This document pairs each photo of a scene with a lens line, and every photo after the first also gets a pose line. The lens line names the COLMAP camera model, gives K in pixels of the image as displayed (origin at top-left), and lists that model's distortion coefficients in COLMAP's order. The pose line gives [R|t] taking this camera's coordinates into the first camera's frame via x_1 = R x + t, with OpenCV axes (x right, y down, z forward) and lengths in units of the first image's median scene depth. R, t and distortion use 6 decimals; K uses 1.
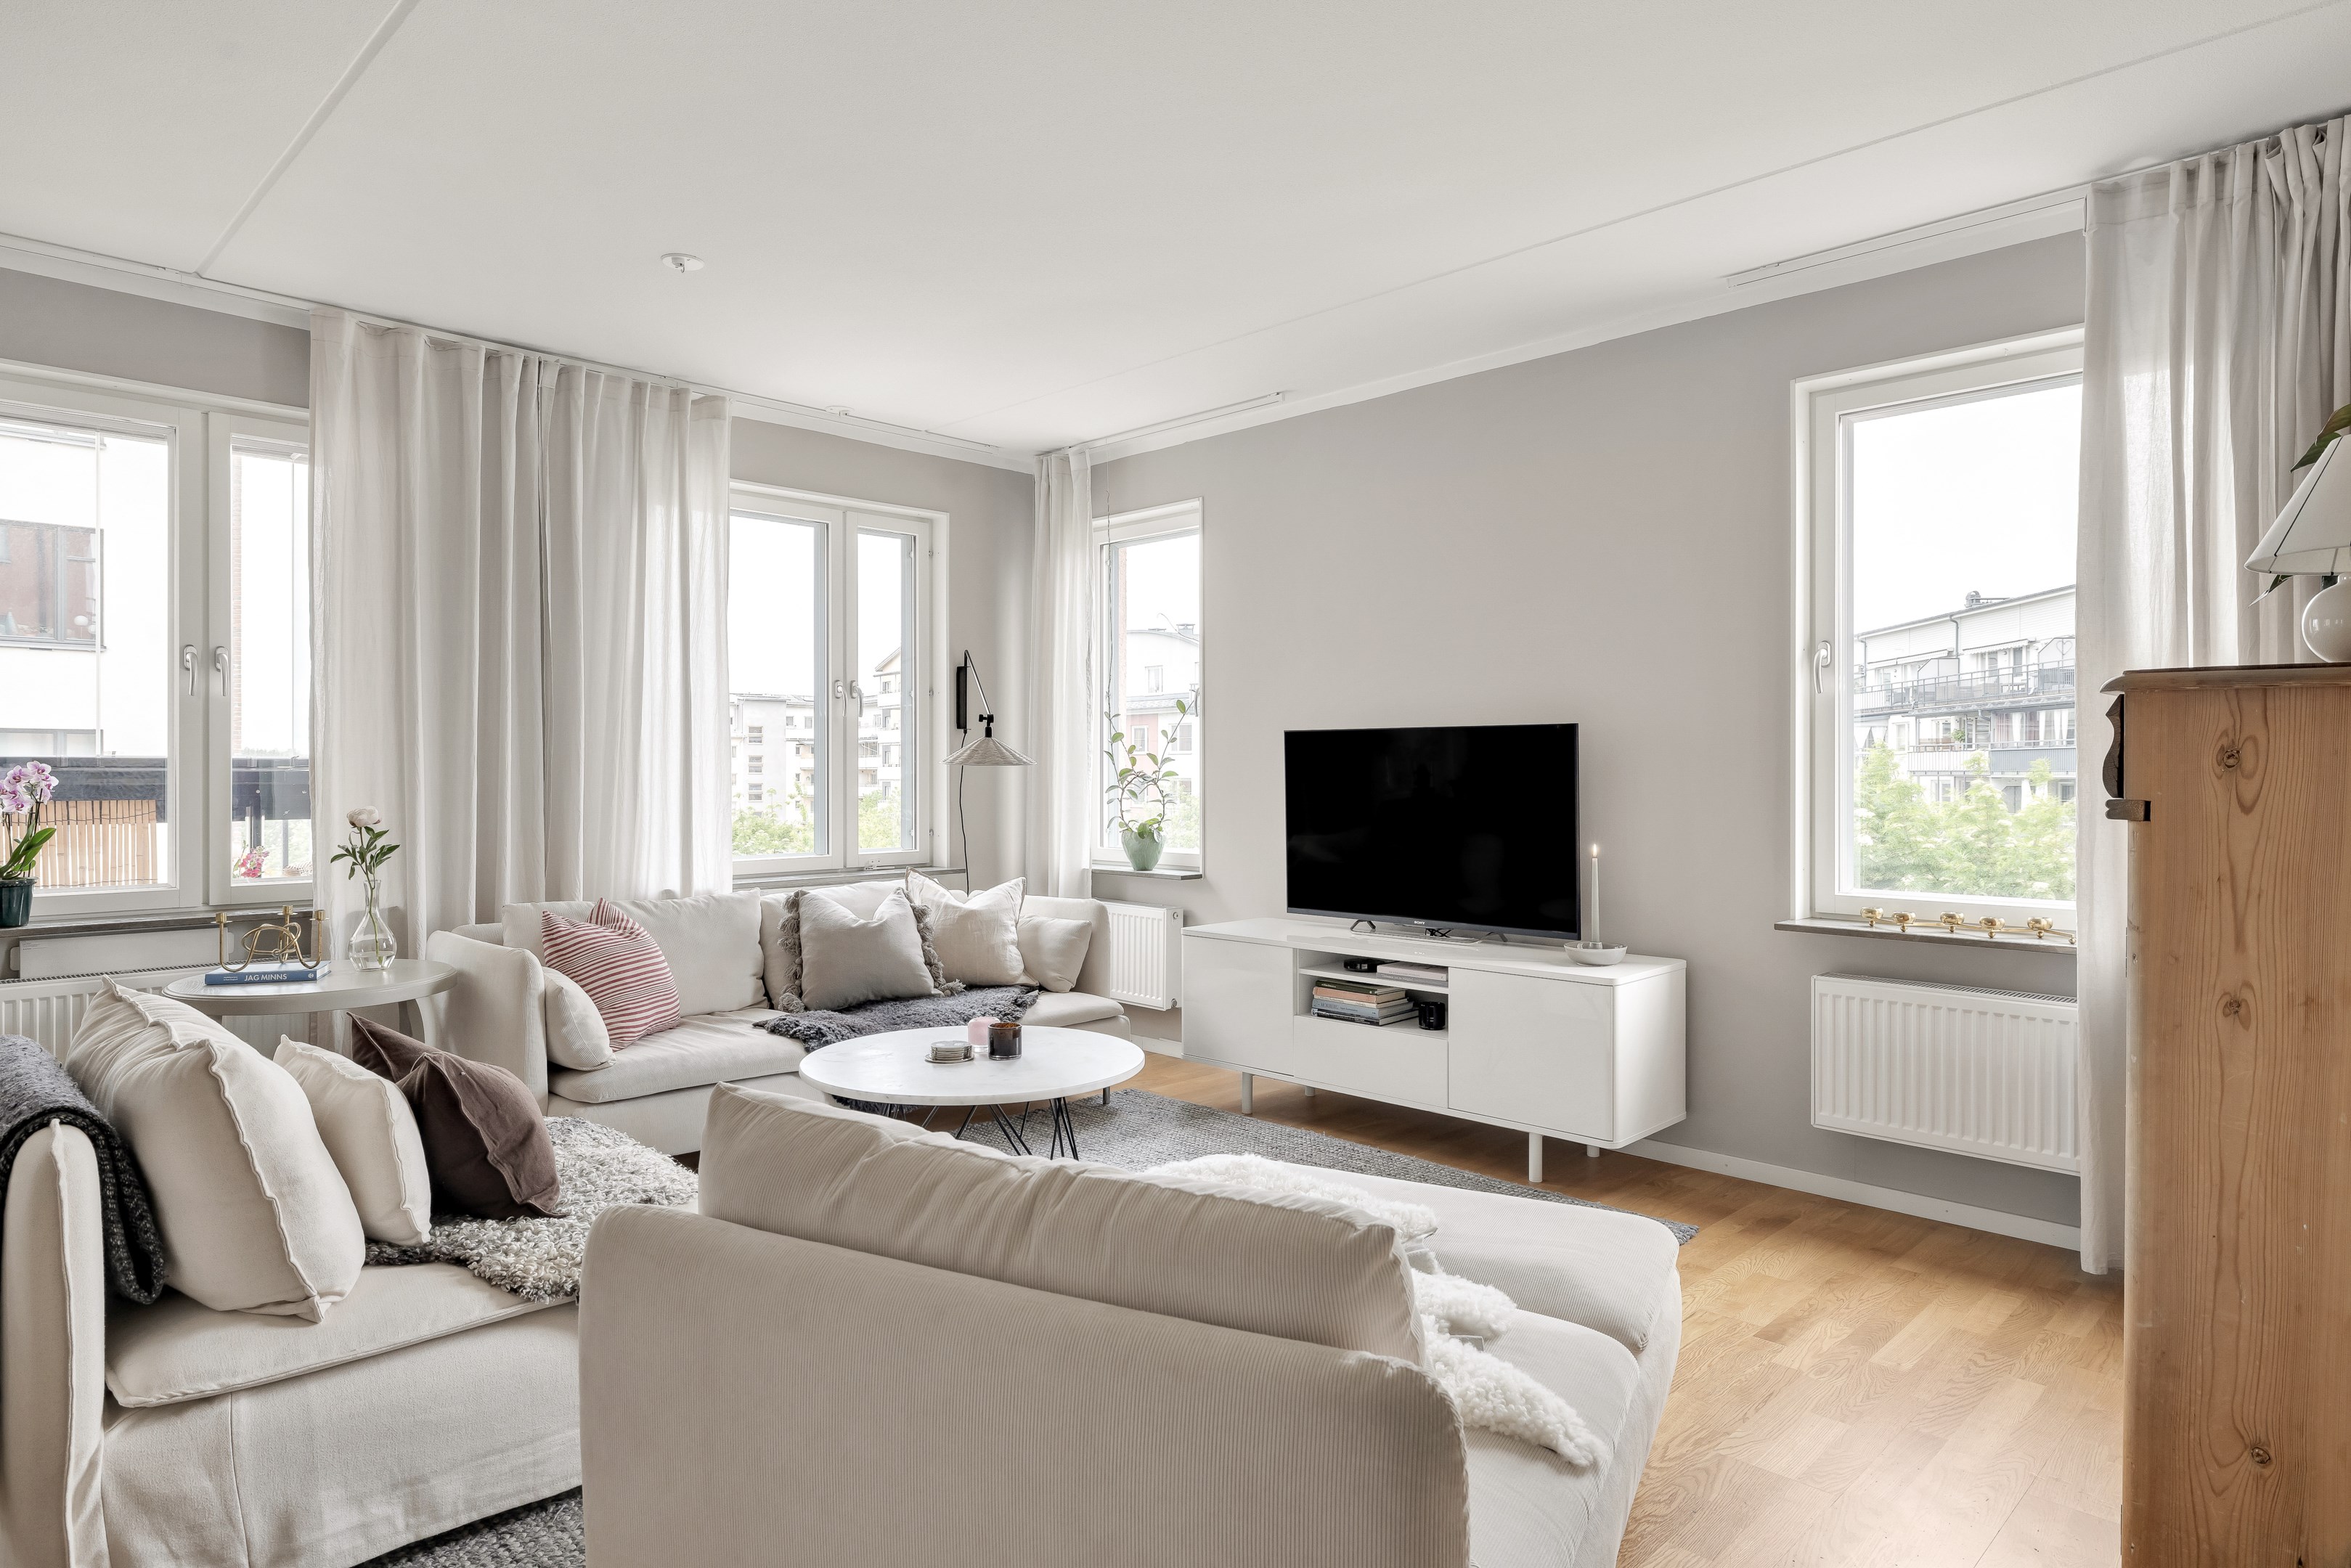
lens RADIAL K [[1332.1, 0, 1164.4], [0, 1332.1, 781.7], [0, 0, 1]] dist [-0.000613, 0.000124]
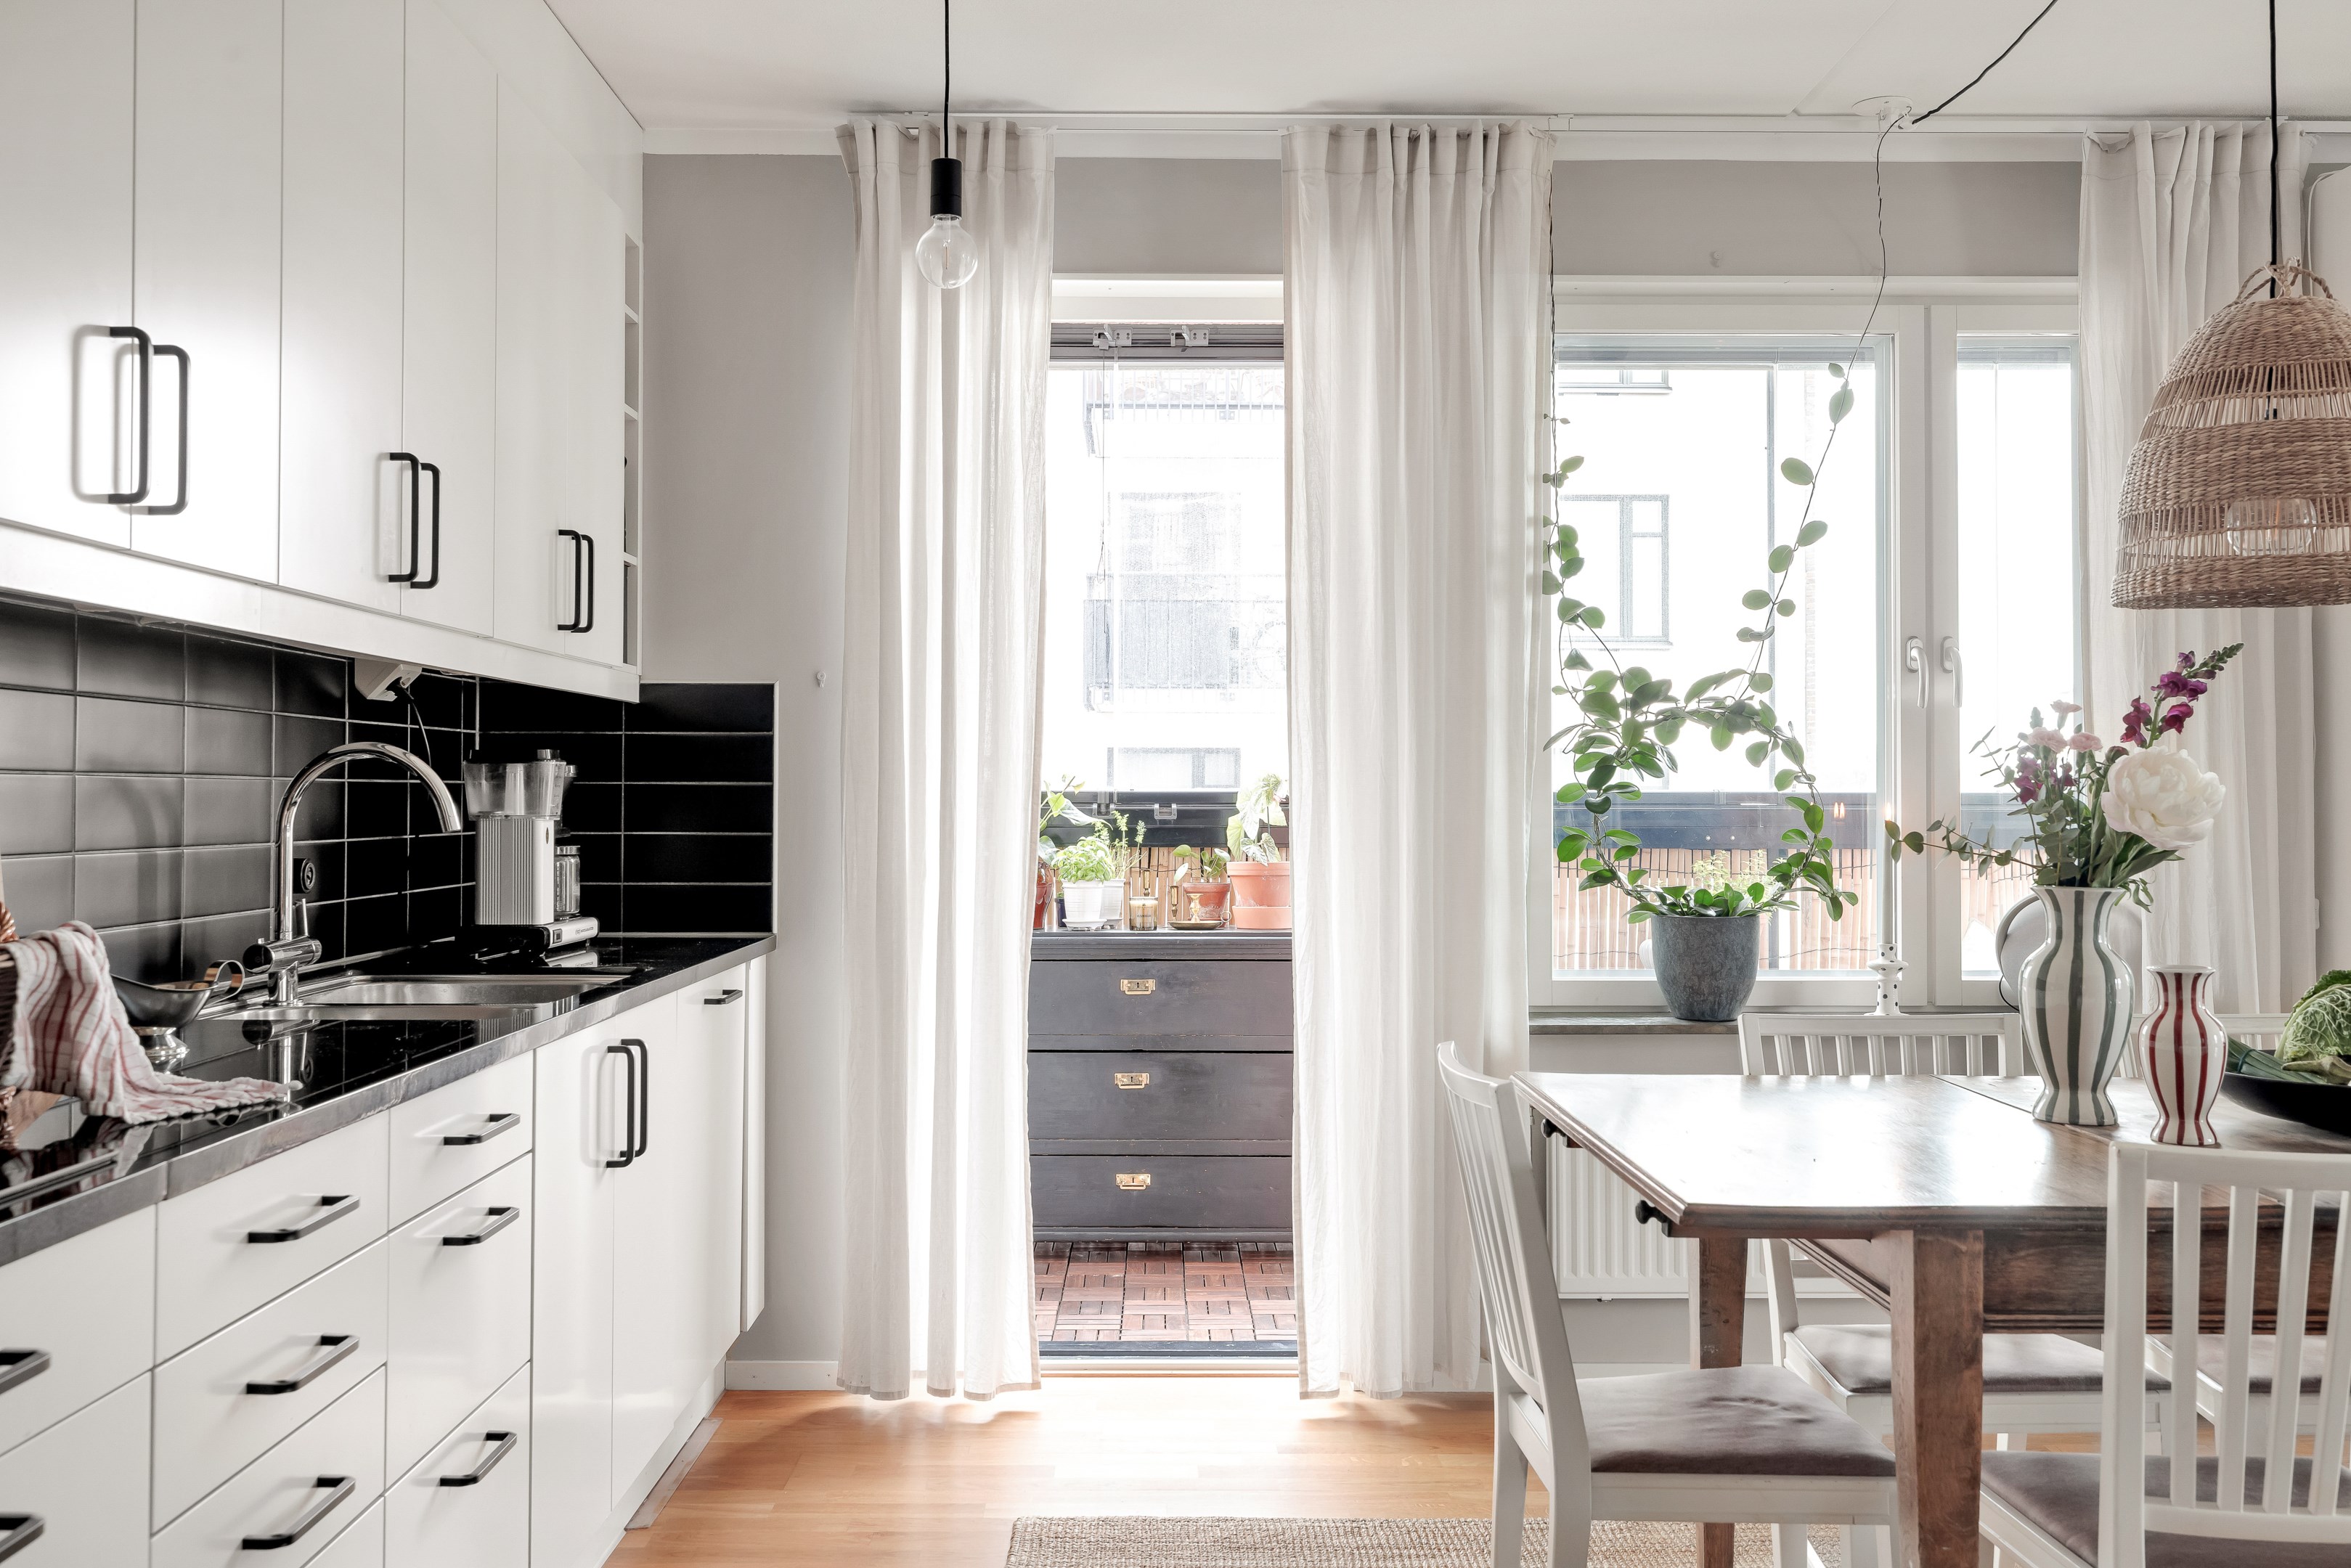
lens RADIAL K [[2143.9, 0, 1161.9], [0, 2143.9, 765.5], [0, 0, 1]] dist [0.006573, 0.002871]
pose [[0.716096, -0.009483, -0.697938, -0.528006], [-0.006831, 0.999765, -0.020592, -0.004768], [0.697969, 0.019513, 0.715863, -0.416248]]
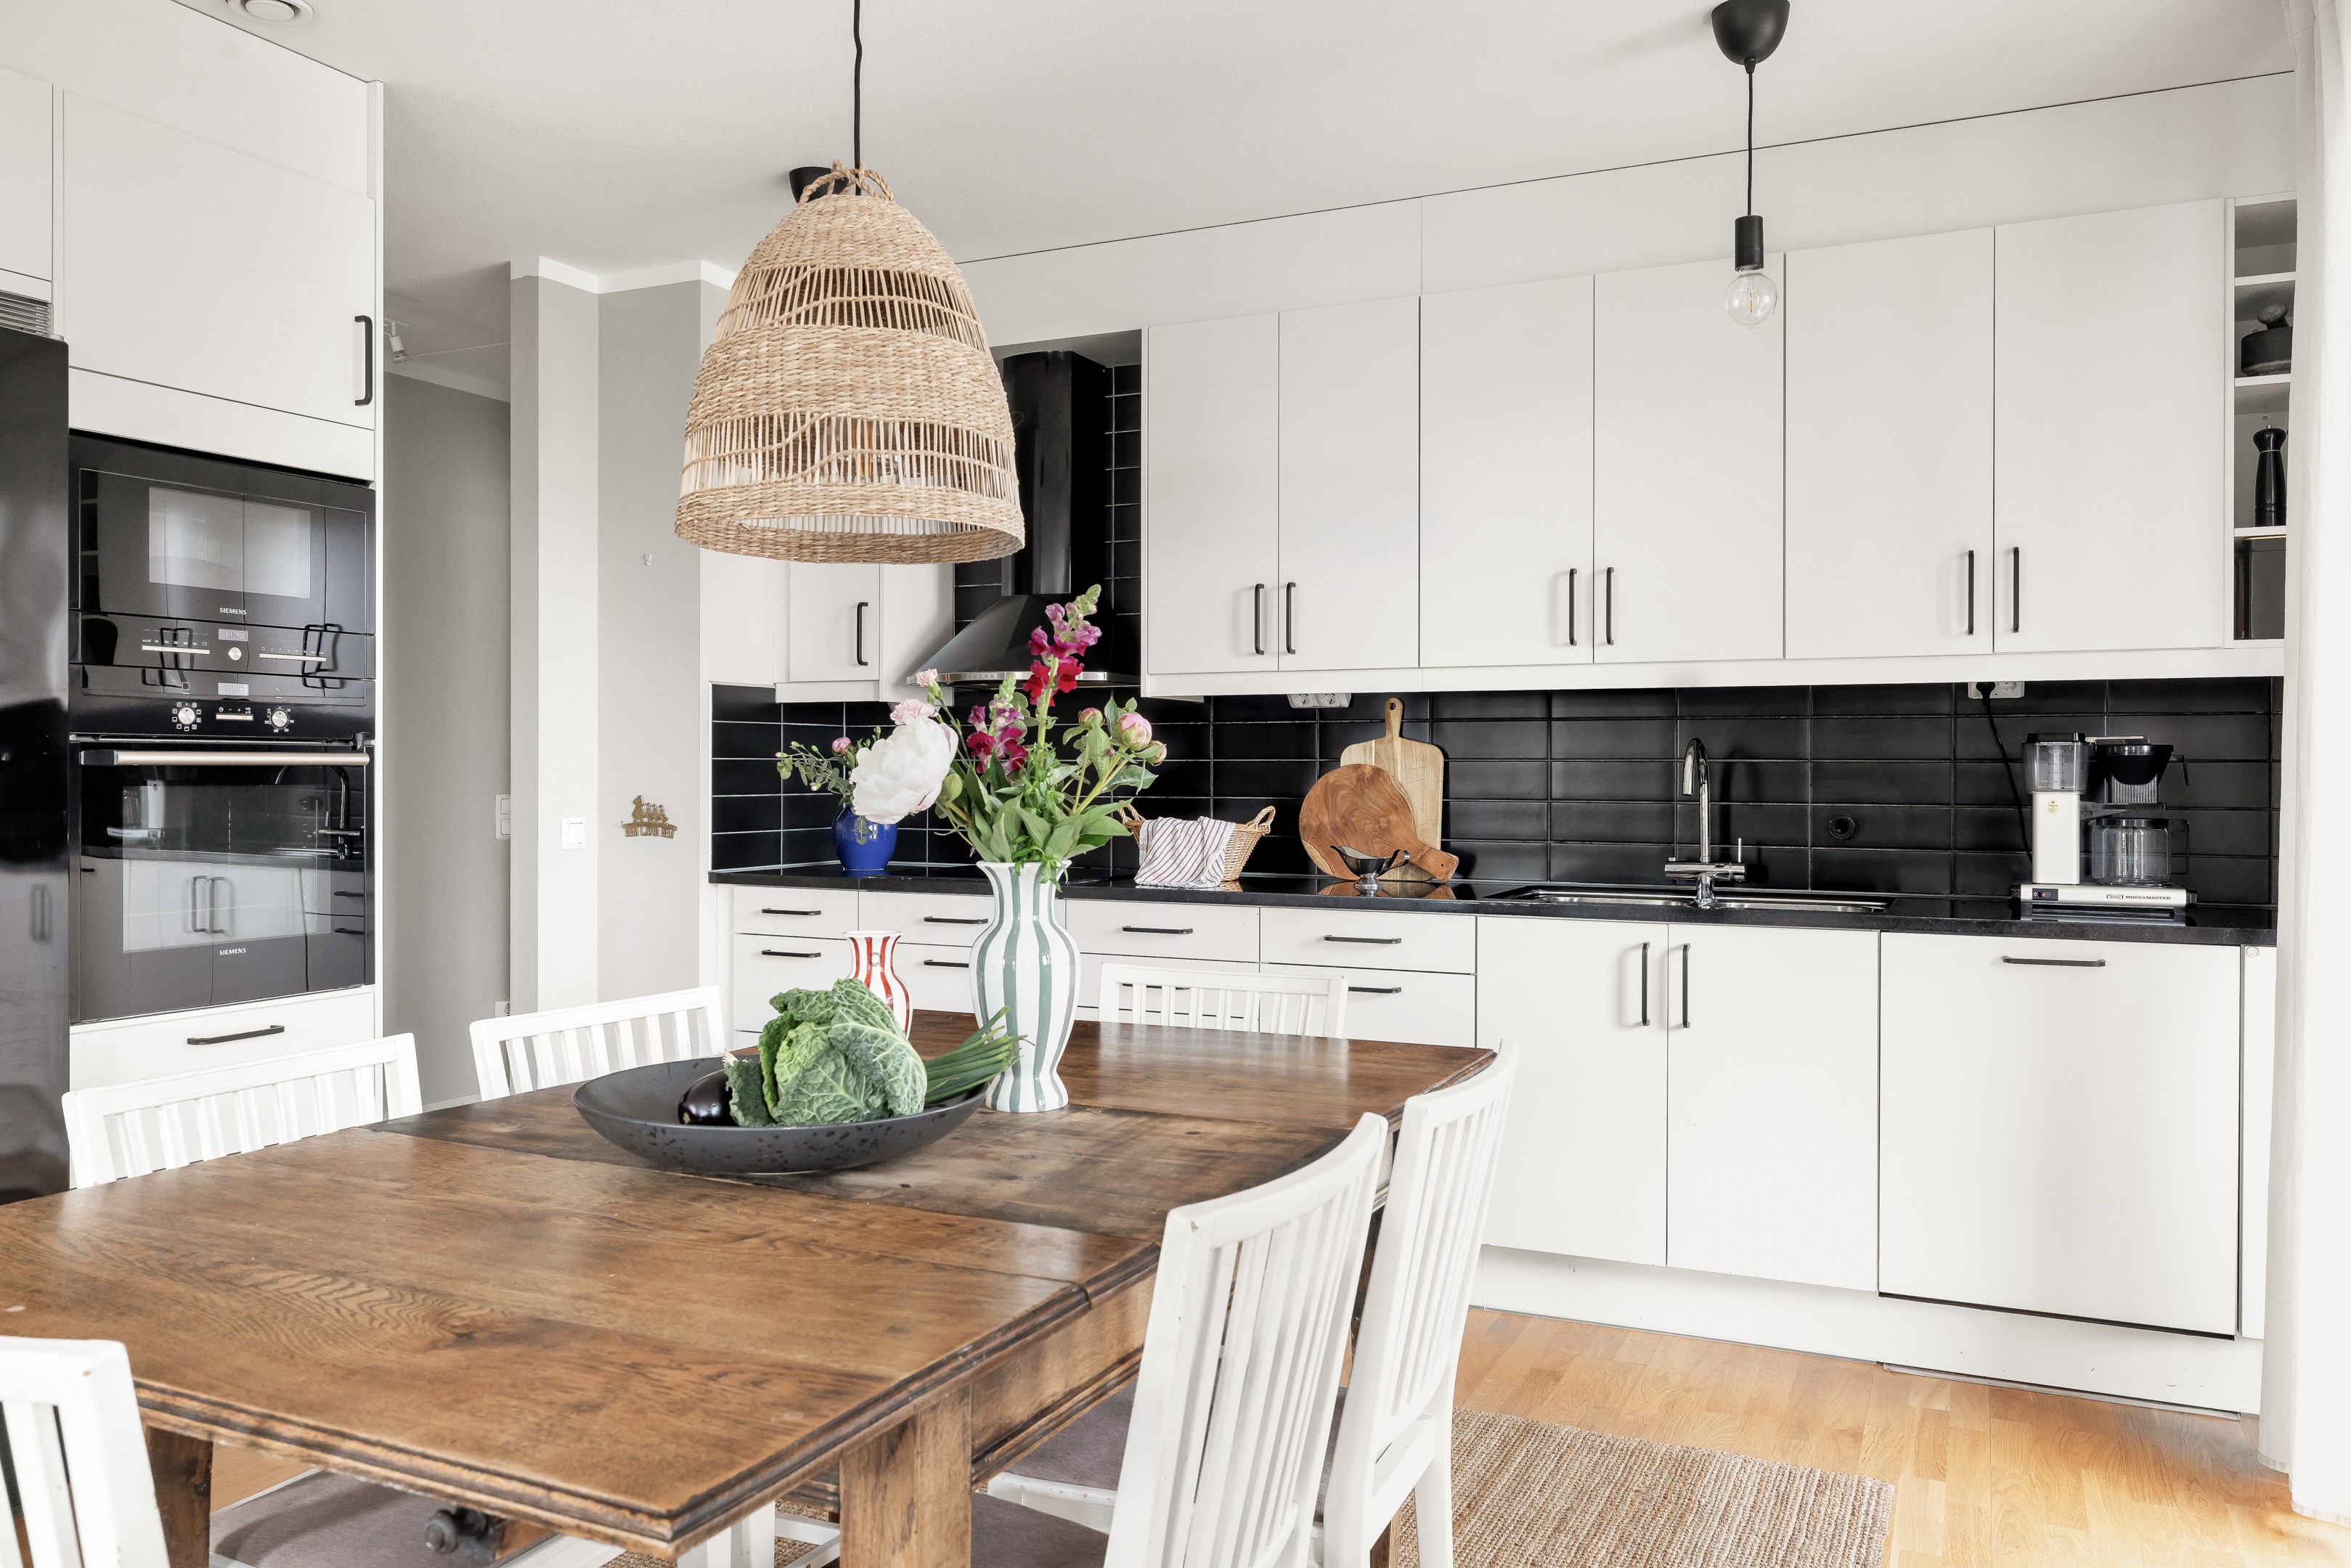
lens RADIAL K [[1724.0, 0, 1173.8], [0, 1724.0, 777.5], [0, 0, 1]] dist [-0.008156, -0.001149]
pose [[-0.939234, -0.002350, -0.343269, -0.644157], [-0.005810, 0.999942, 0.009051, -0.011760], [0.343228, 0.010496, -0.939194, 0.619191]]
